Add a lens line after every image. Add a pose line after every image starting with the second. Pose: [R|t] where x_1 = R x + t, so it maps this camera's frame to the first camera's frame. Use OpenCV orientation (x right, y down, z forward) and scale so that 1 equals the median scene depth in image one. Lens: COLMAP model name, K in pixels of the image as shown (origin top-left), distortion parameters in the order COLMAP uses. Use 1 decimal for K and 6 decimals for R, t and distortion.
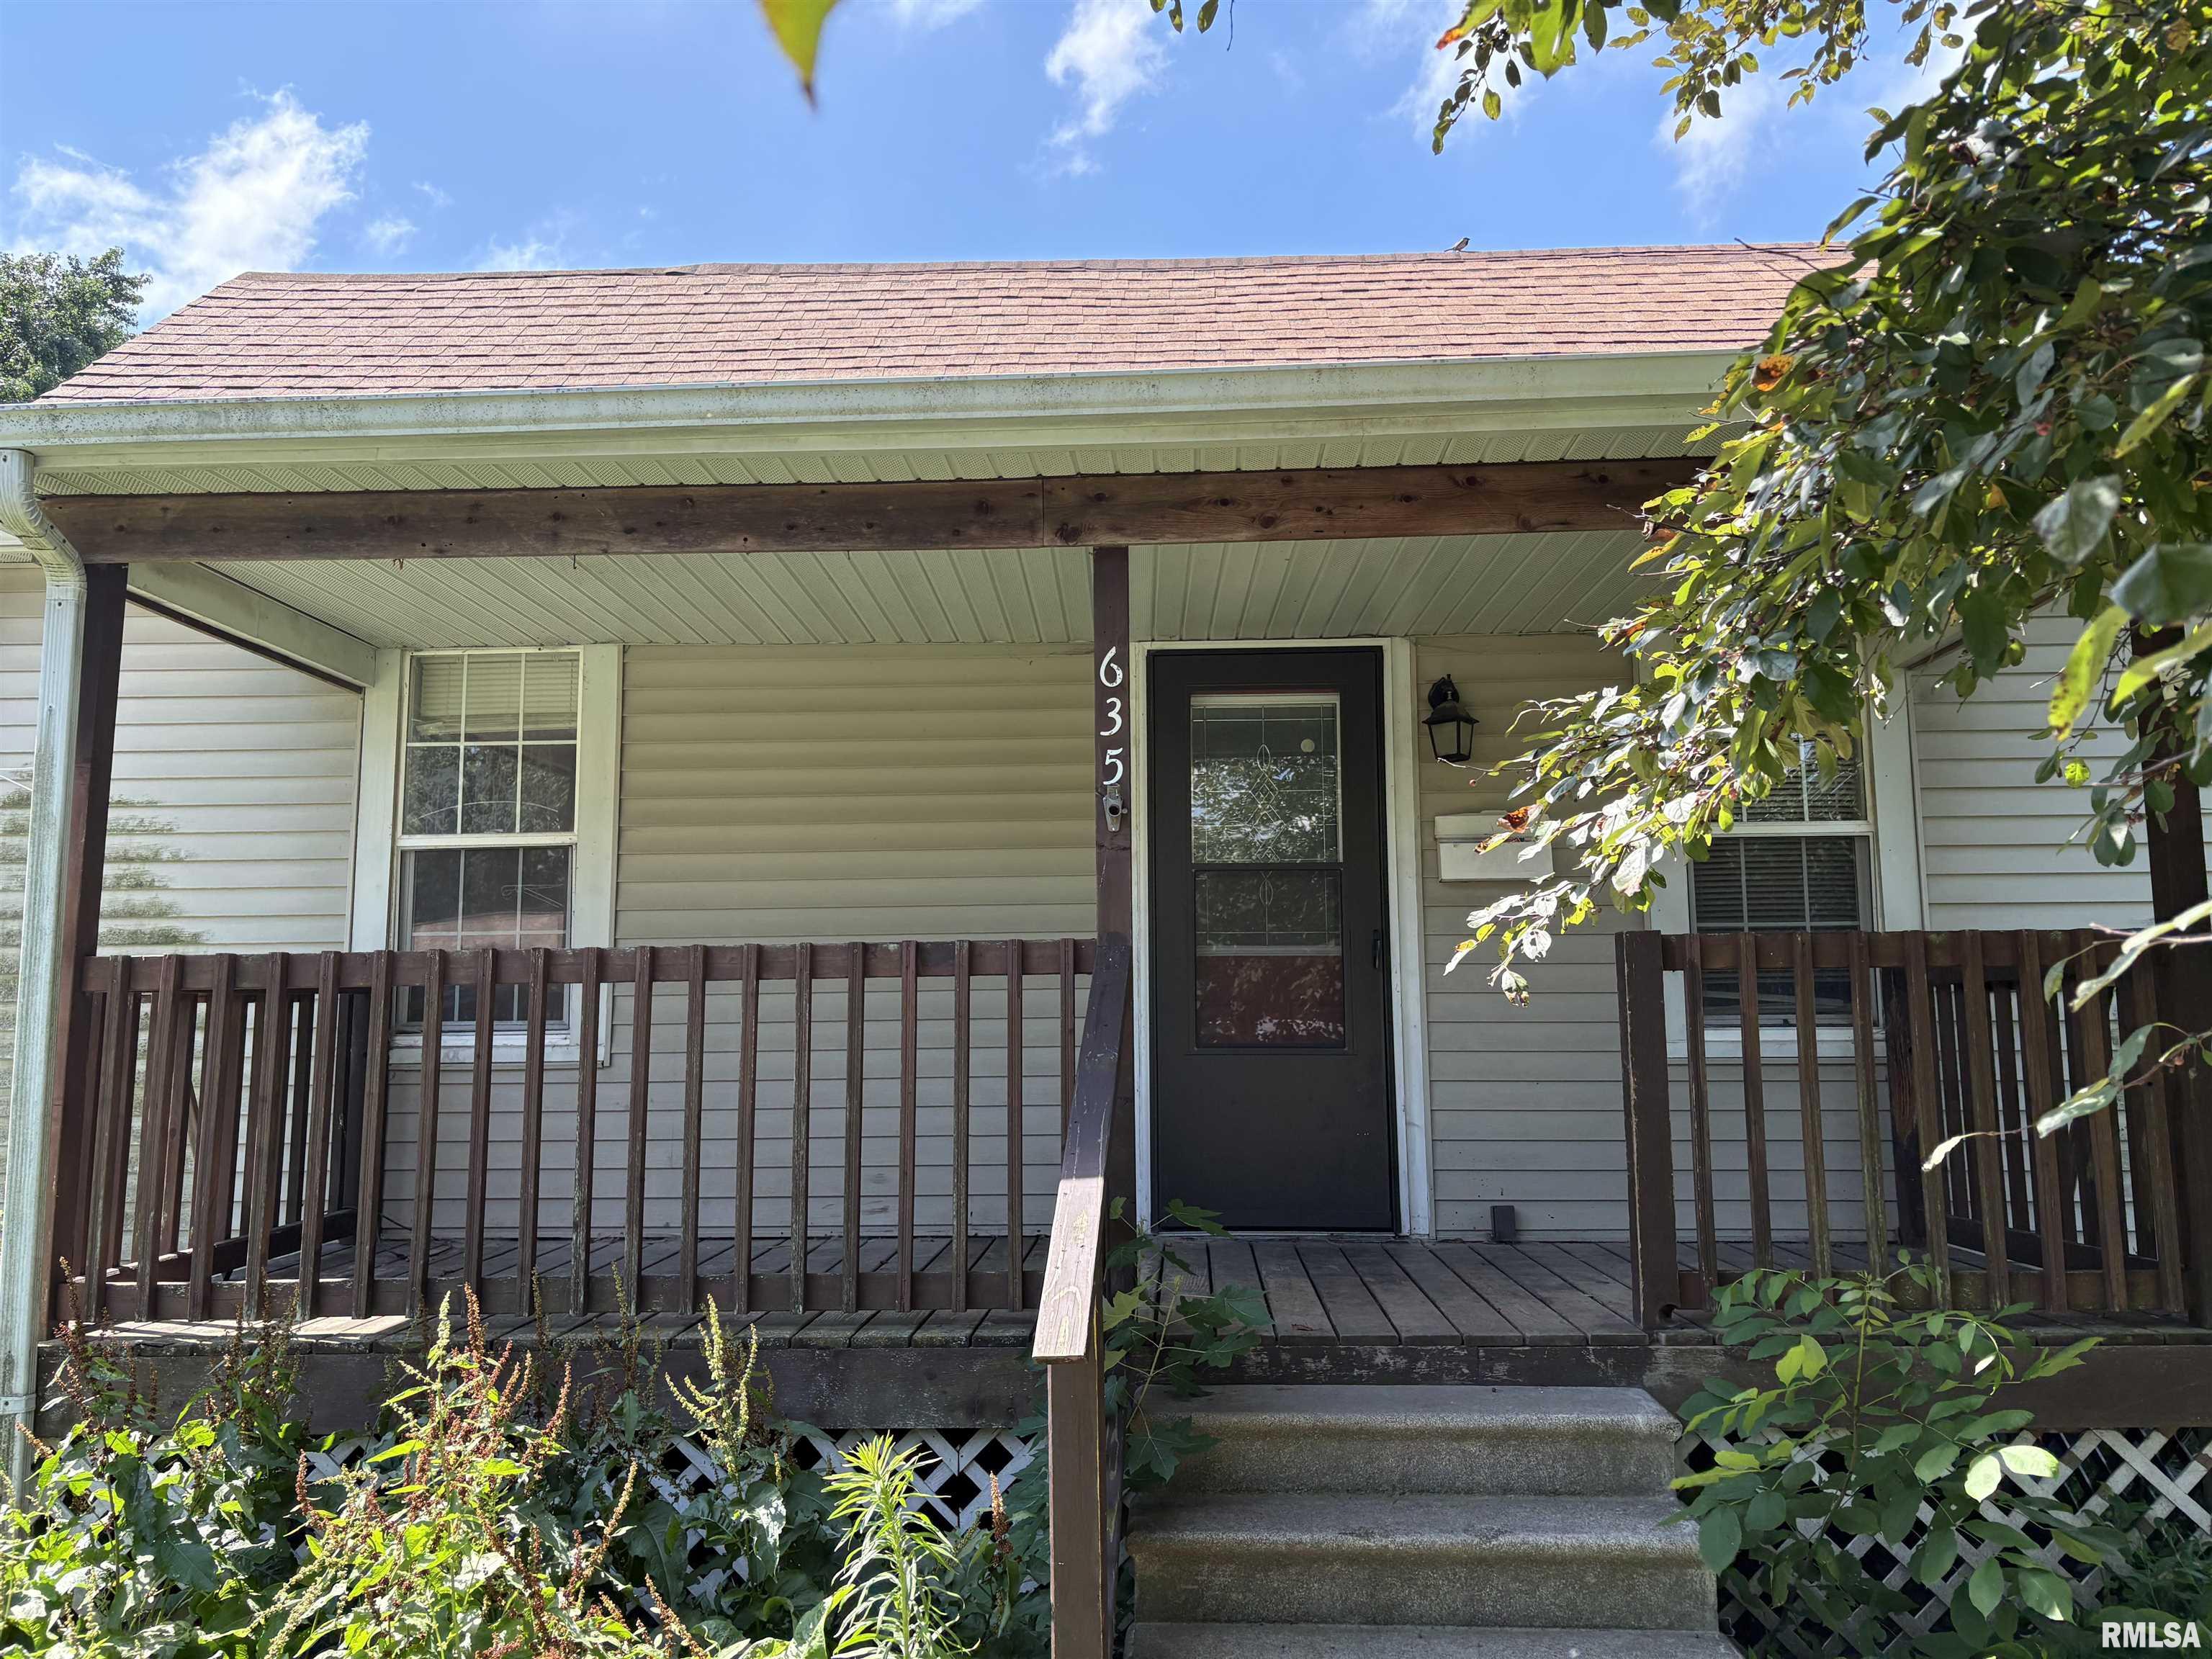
lens RADIAL K [[1675.4, 0, 1104.6], [0, 1675.4, 819.7], [0, 0, 1]] dist [0.026939, -0.006163]
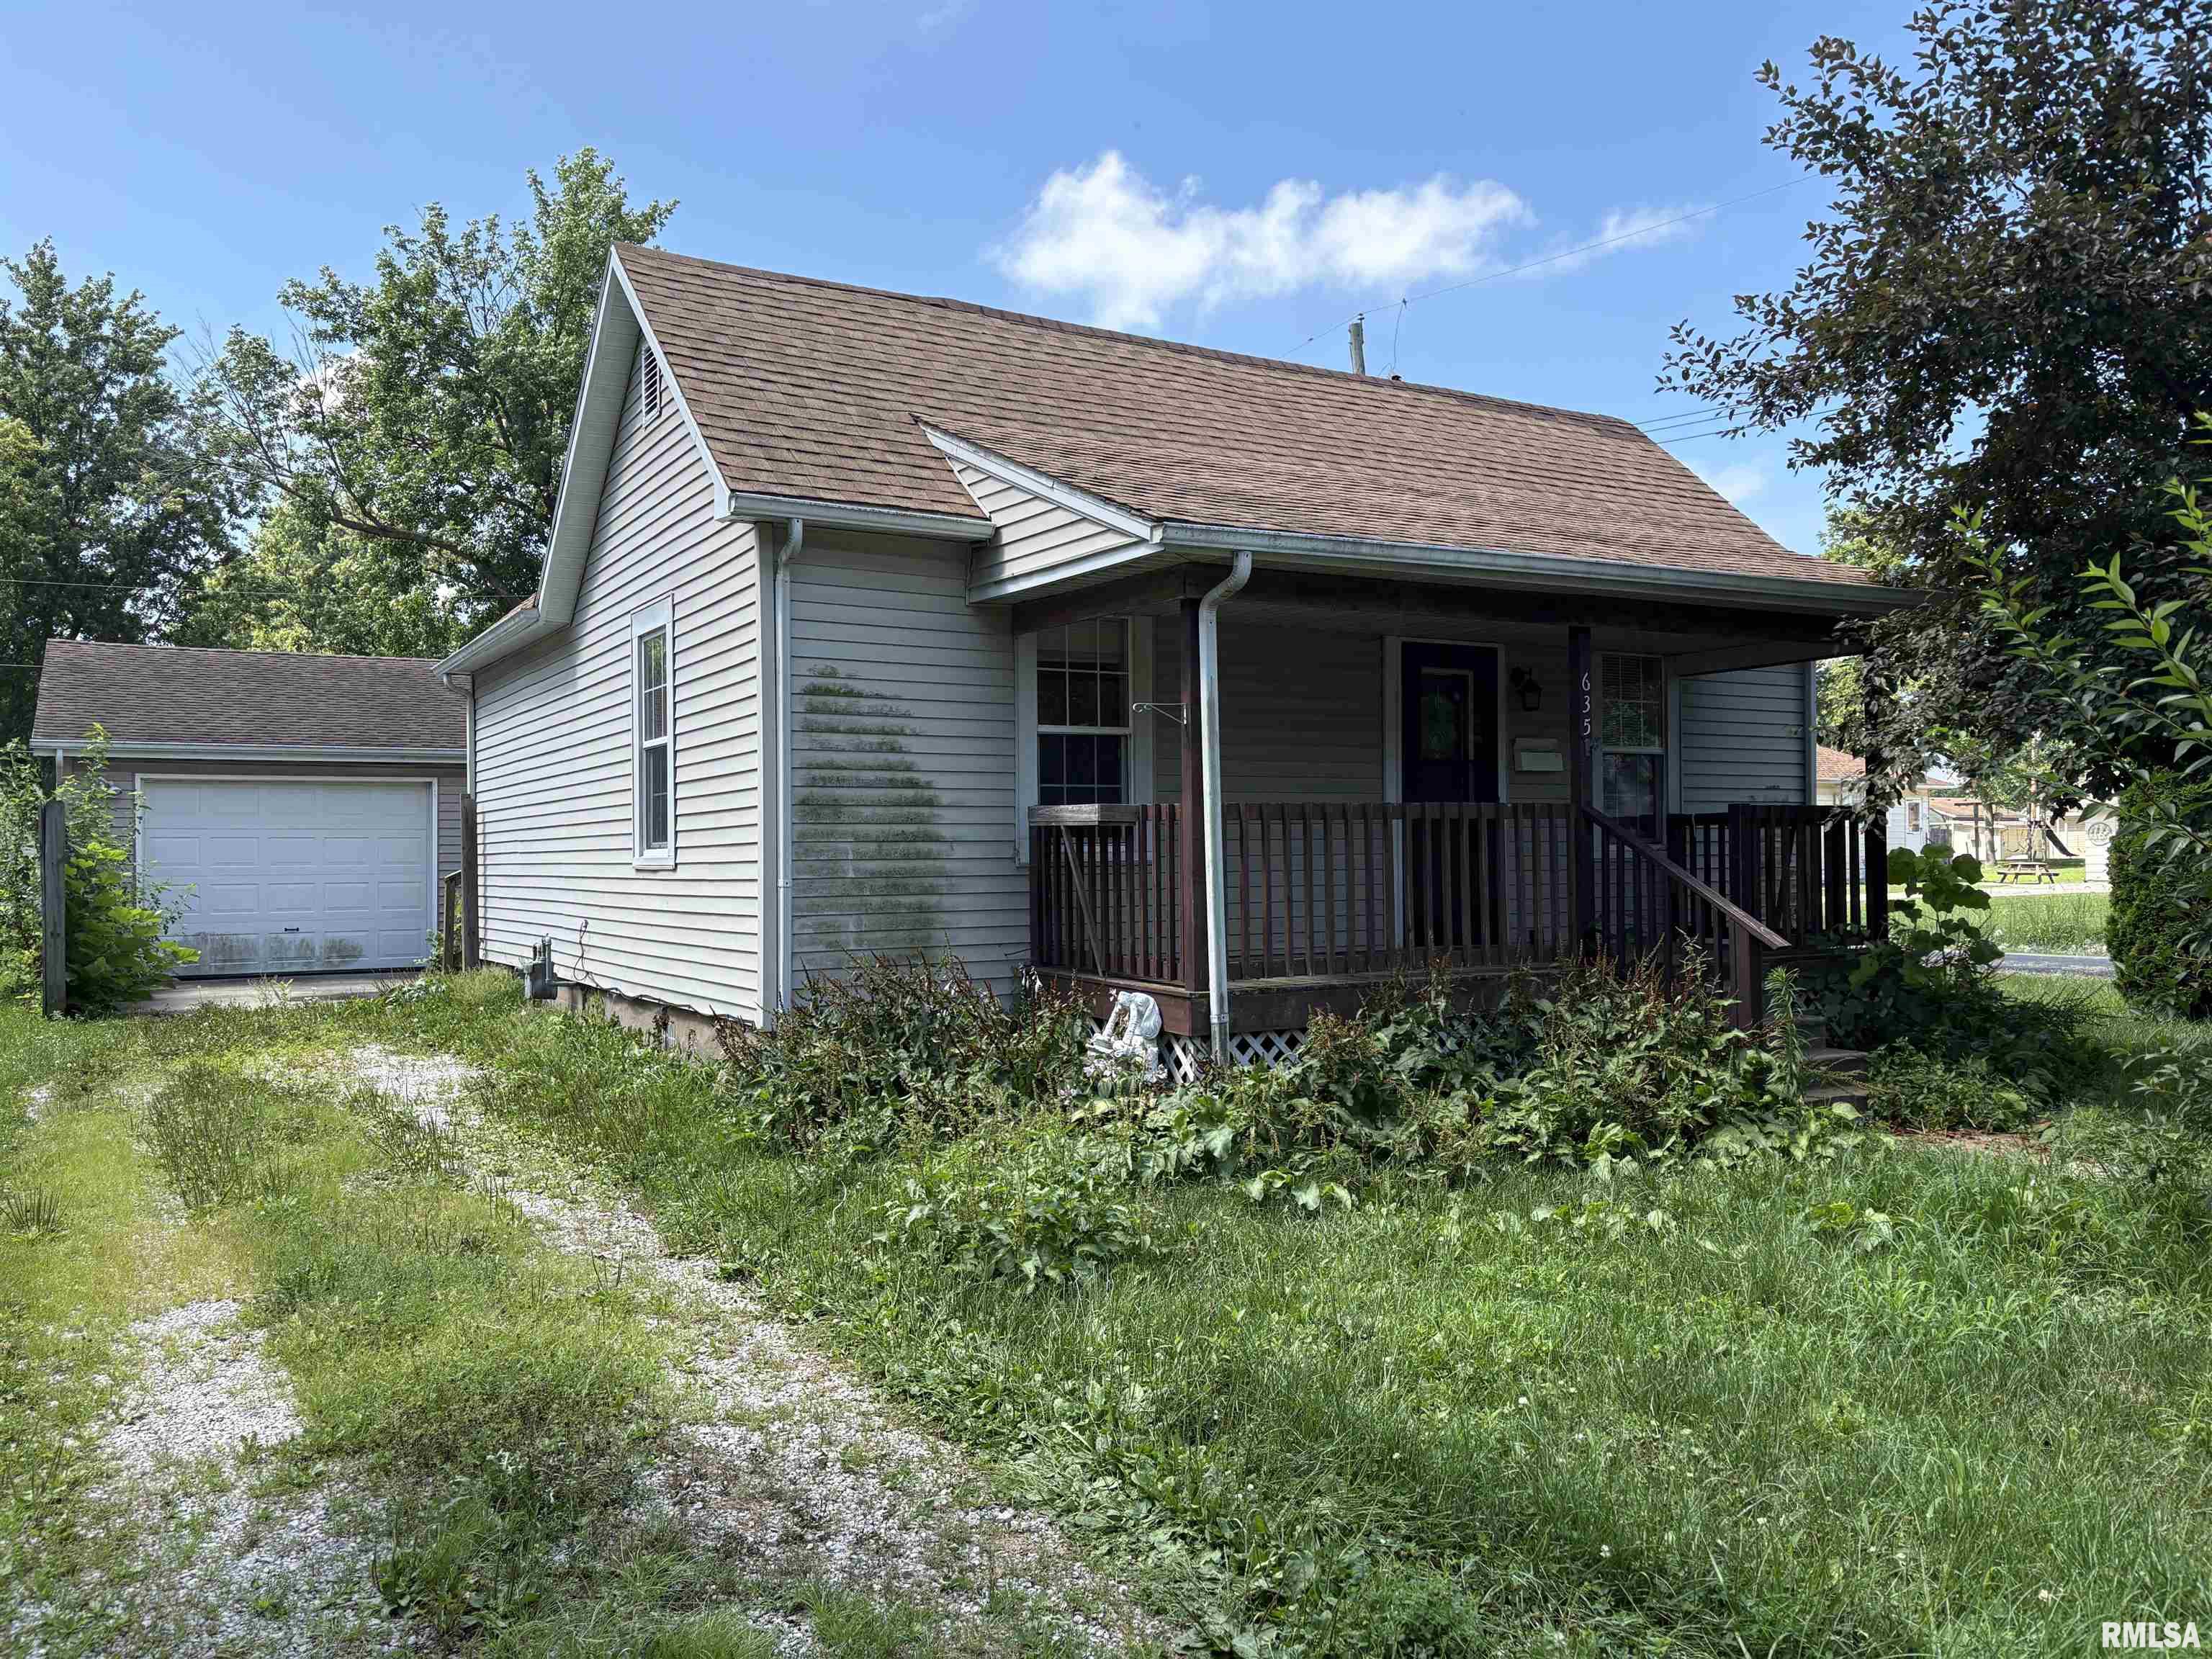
lens RADIAL K [[1675.4, 0, 1104.2], [0, 1675.4, 832.8], [0, 0, 1]] dist [0.026939, -0.006163]
pose [[0.855307, 0.007988, 0.518060, -1.207337], [-0.048736, 0.996688, 0.065094, 0.004777], [-0.515825, -0.080924, 0.852864, -0.428222]]
